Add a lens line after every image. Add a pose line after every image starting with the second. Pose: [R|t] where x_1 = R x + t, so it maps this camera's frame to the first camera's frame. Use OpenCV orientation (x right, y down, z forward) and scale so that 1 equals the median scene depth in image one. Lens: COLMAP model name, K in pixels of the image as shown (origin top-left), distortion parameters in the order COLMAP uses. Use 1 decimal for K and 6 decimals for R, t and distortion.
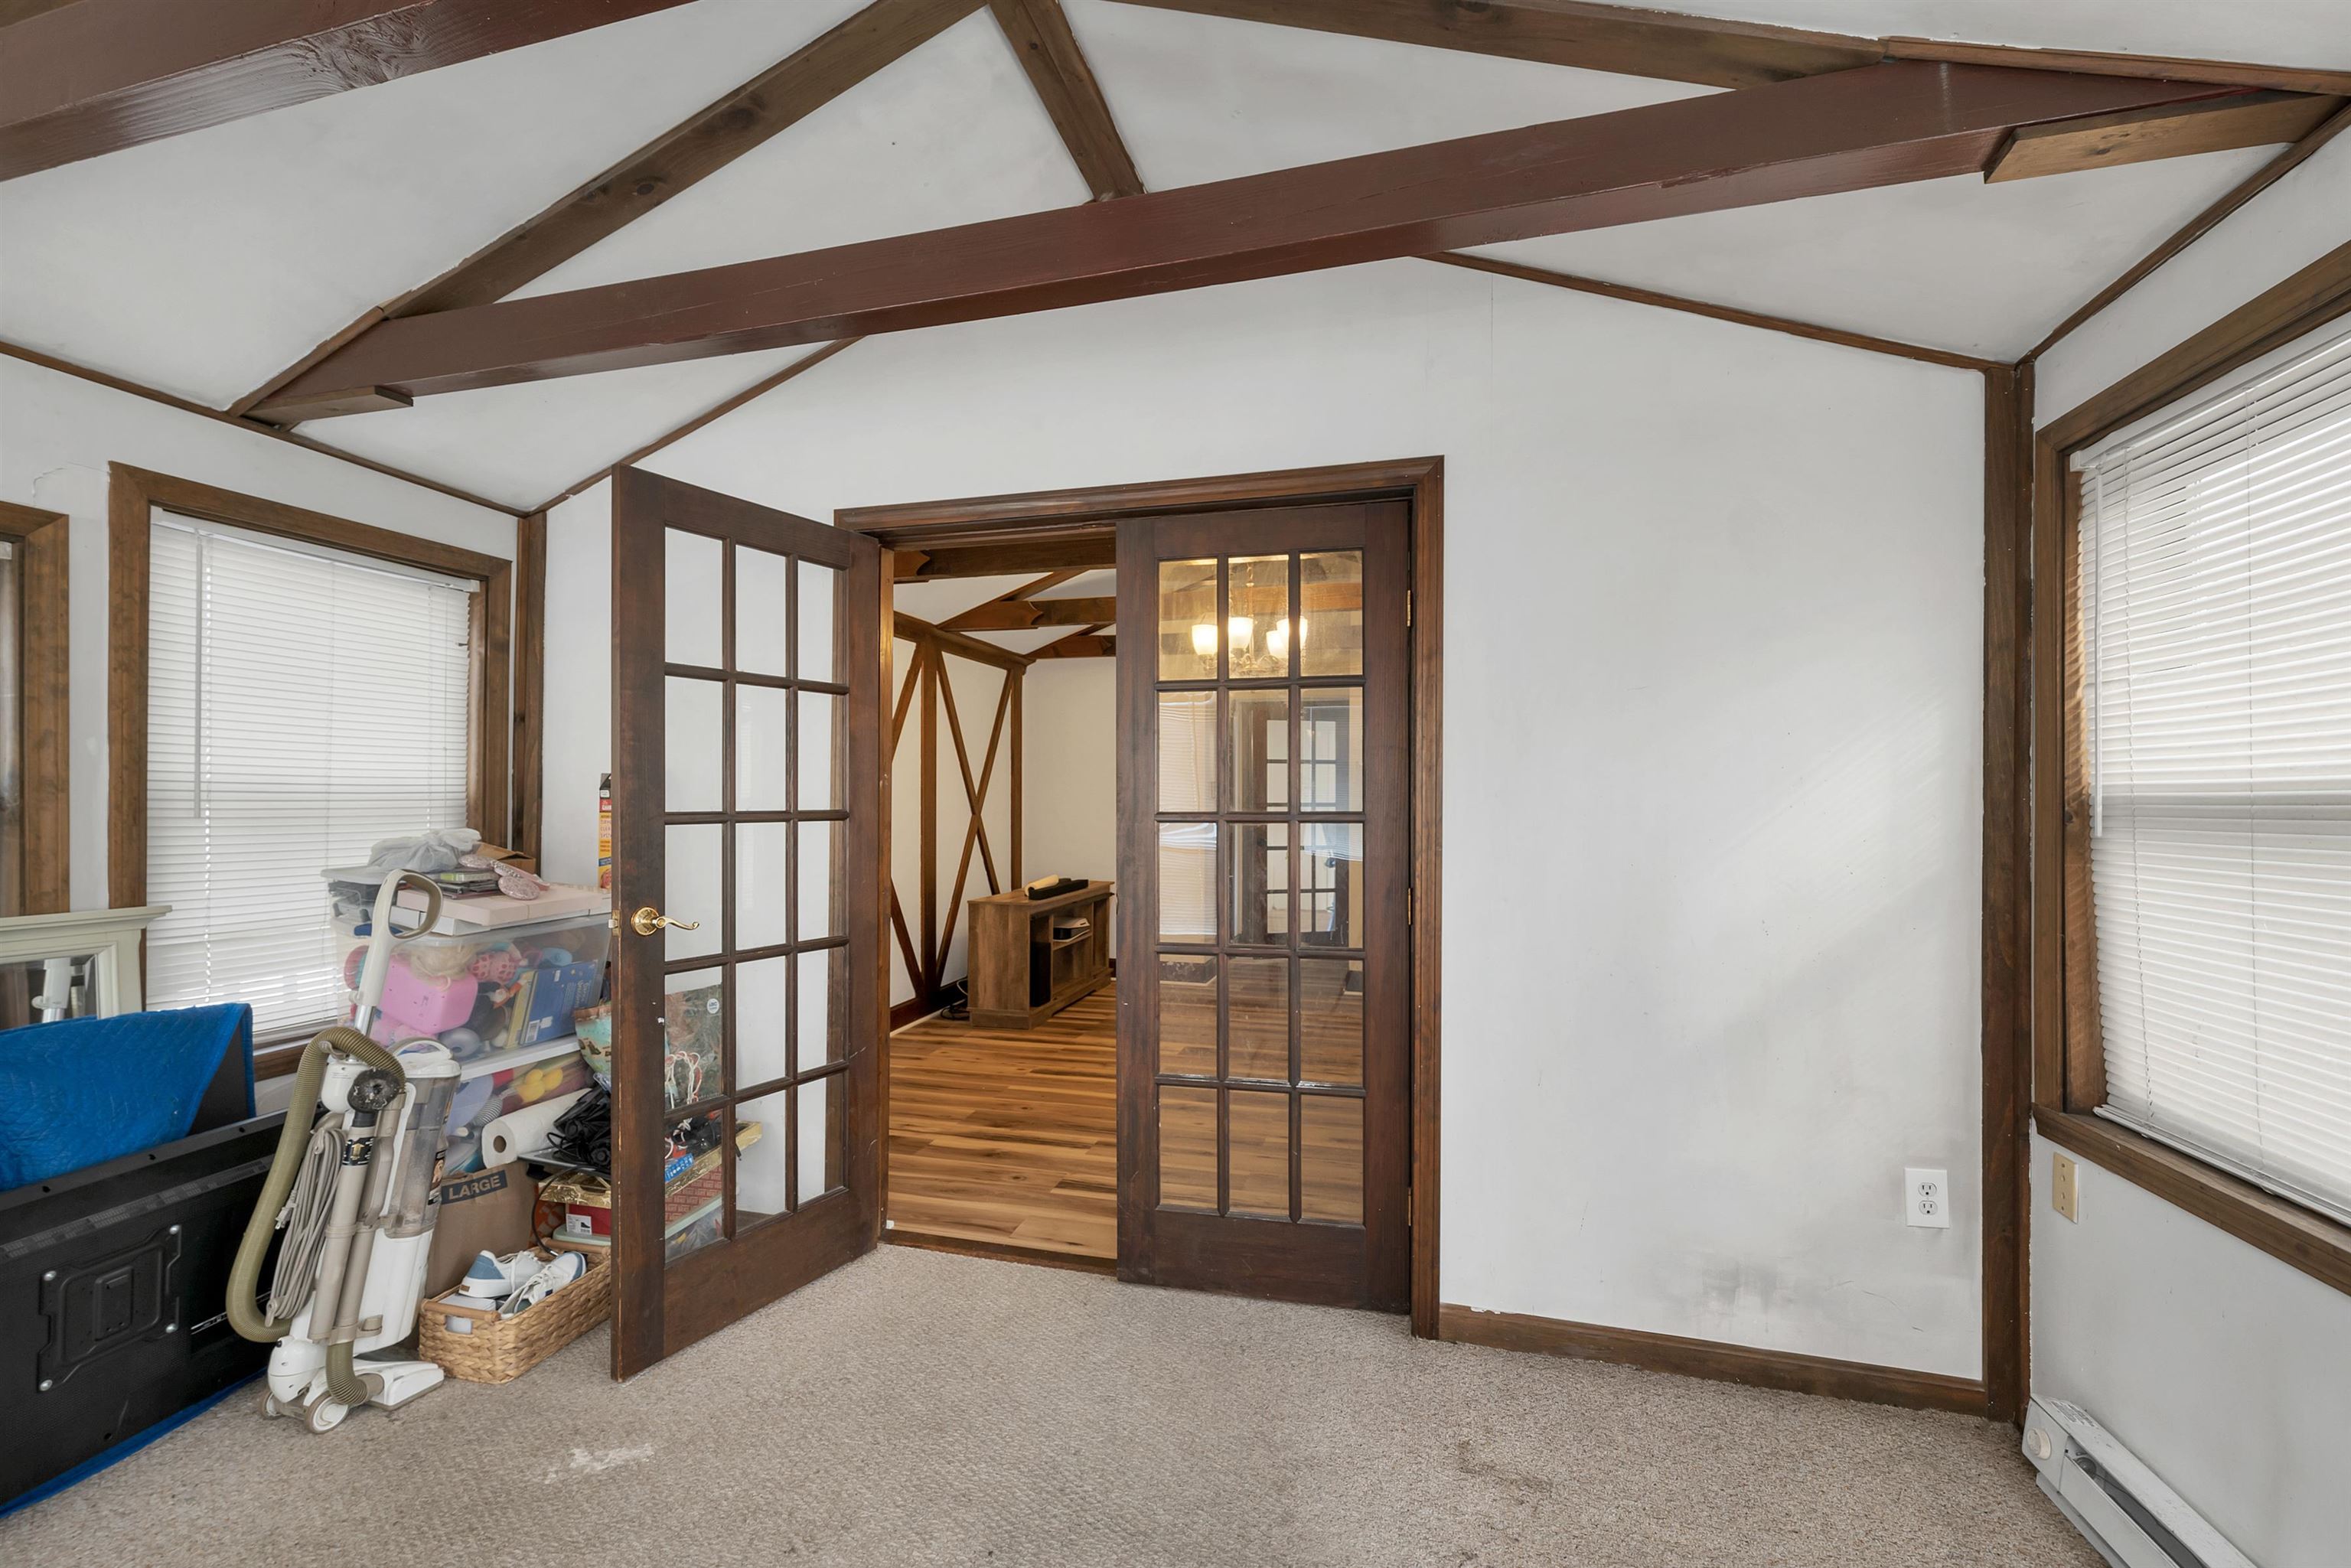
lens RADIAL K [[987.8, 0, 1164.2], [0, 987.8, 788.9], [0, 0, 1]] dist [0.002758, 0.000346]
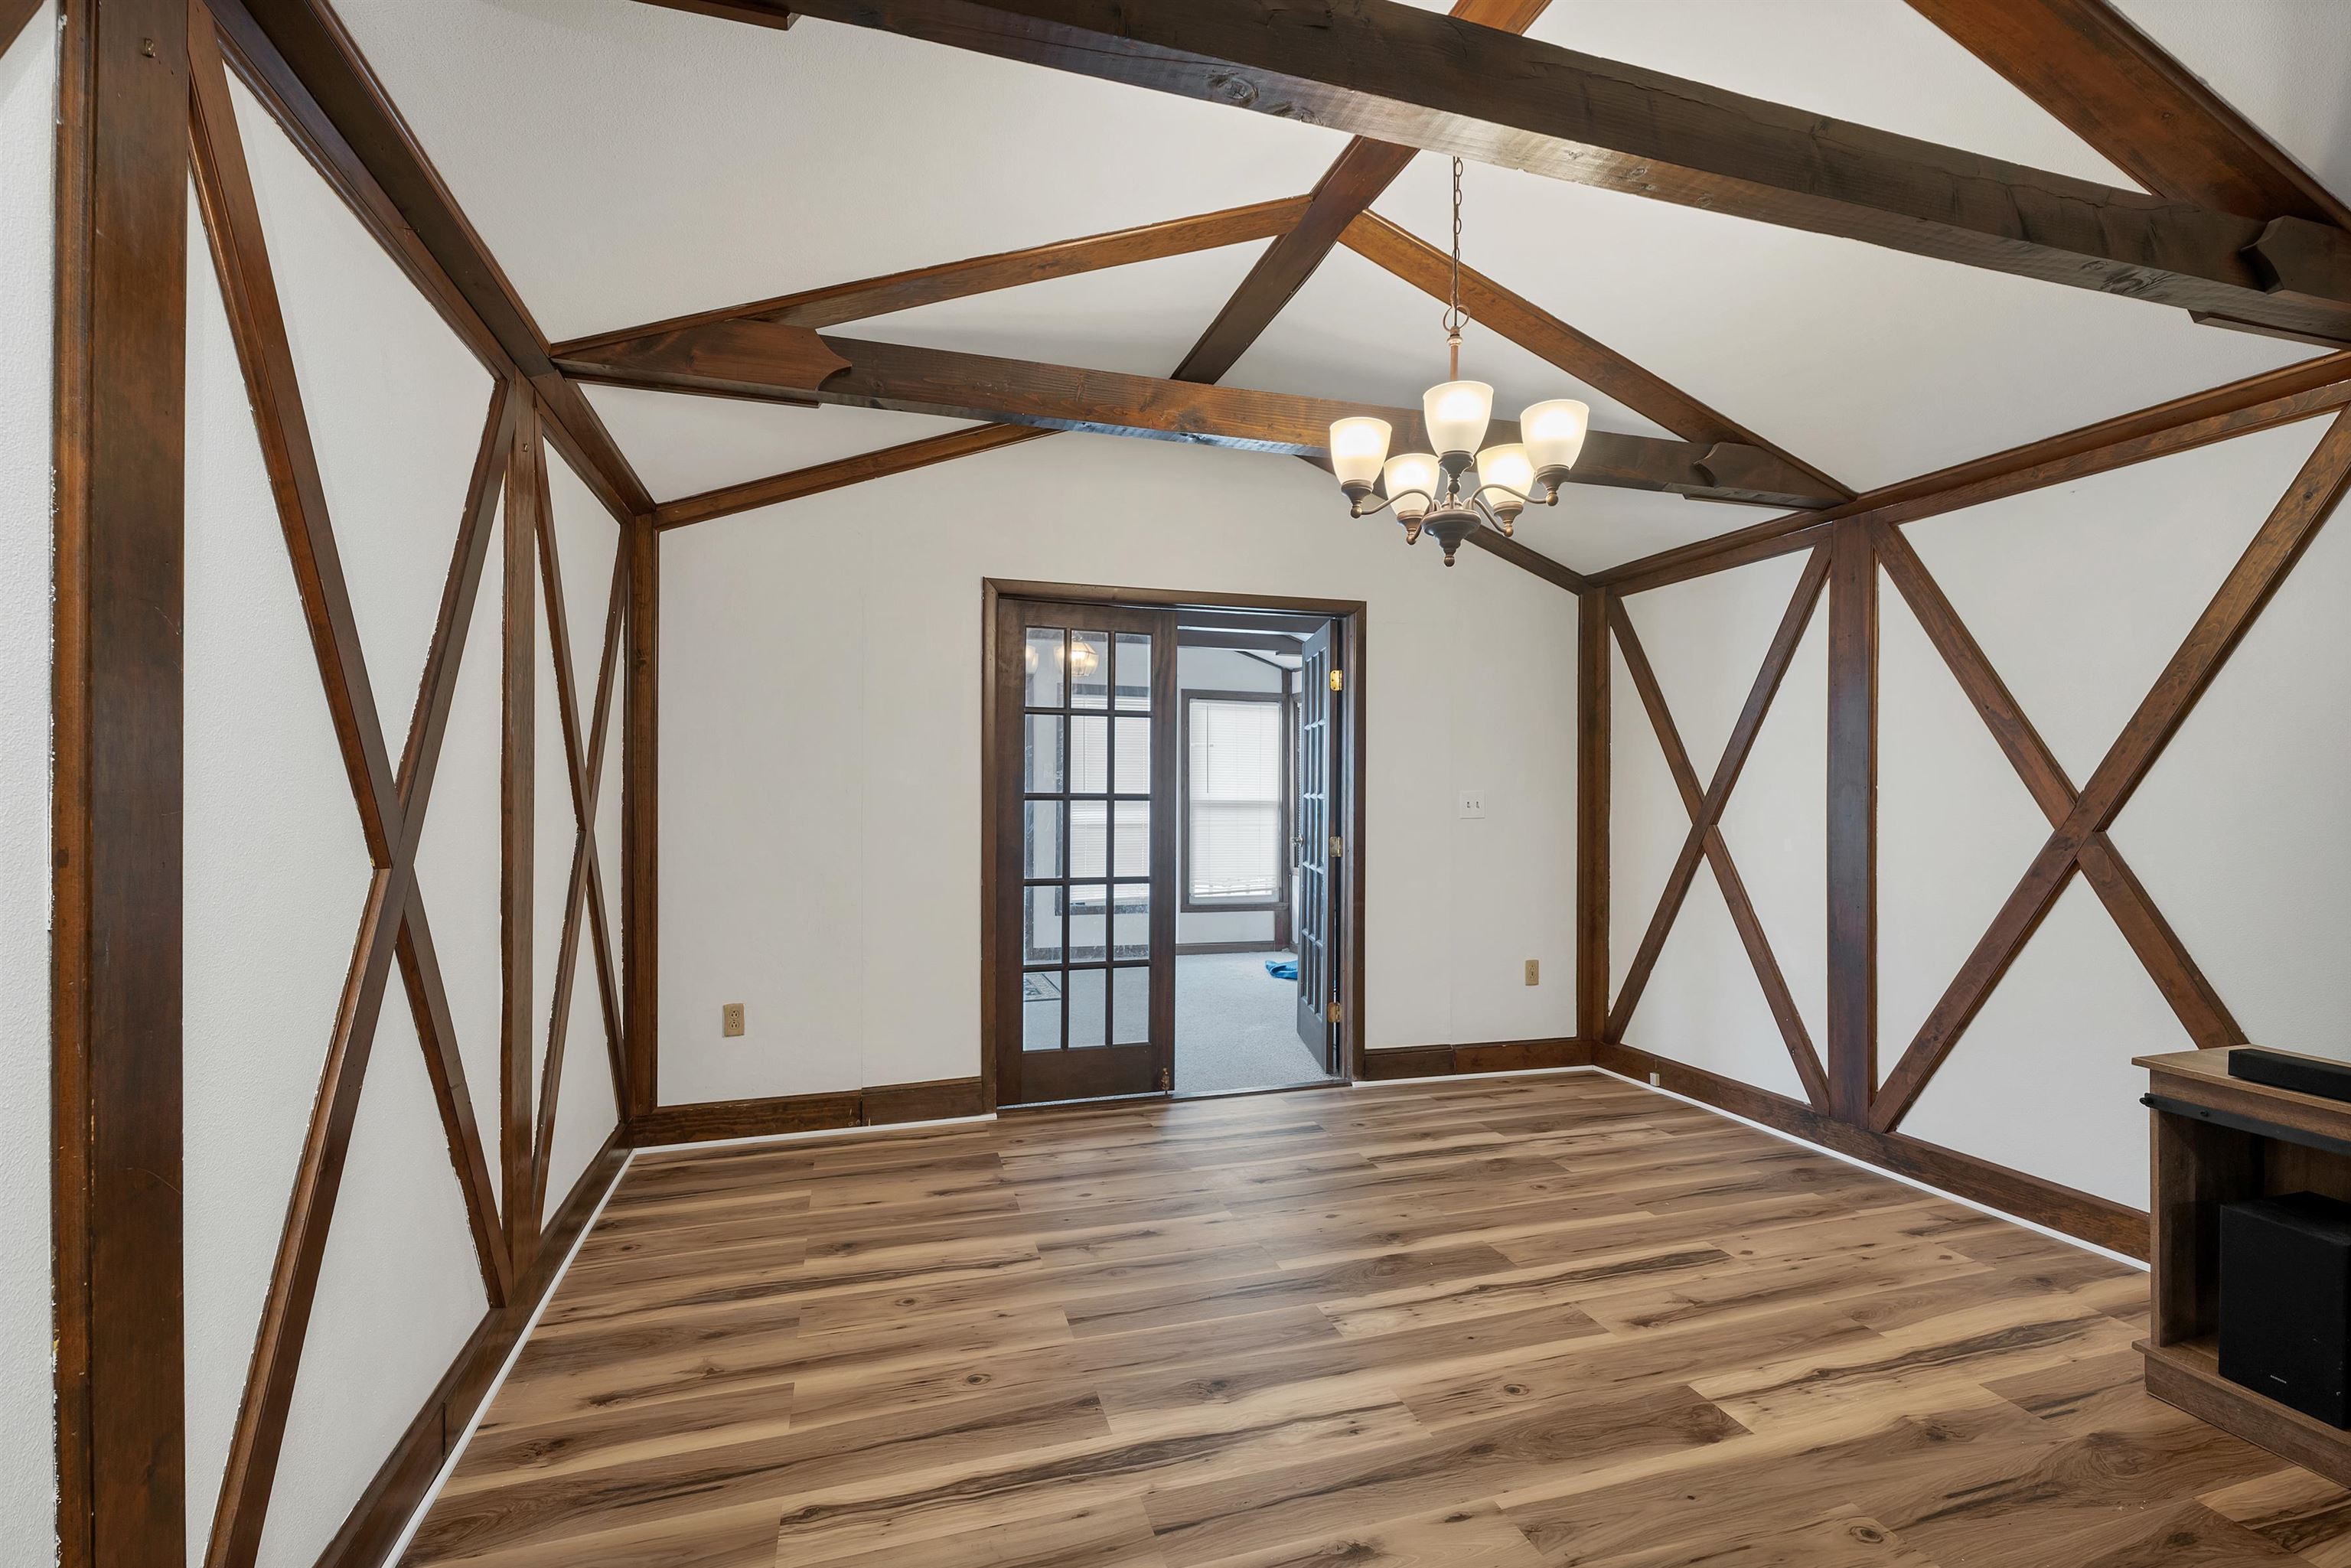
lens RADIAL K [[987.8, 0, 1164.2], [0, 987.8, 788.9], [0, 0, 1]] dist [0.002758, 0.000346]
pose [[-0.844558, -0.001142, -0.535463, 0.518693], [0.002183, 0.999982, -0.005576, 0.015224], [0.535460, -0.005878, -0.844540, 1.485914]]
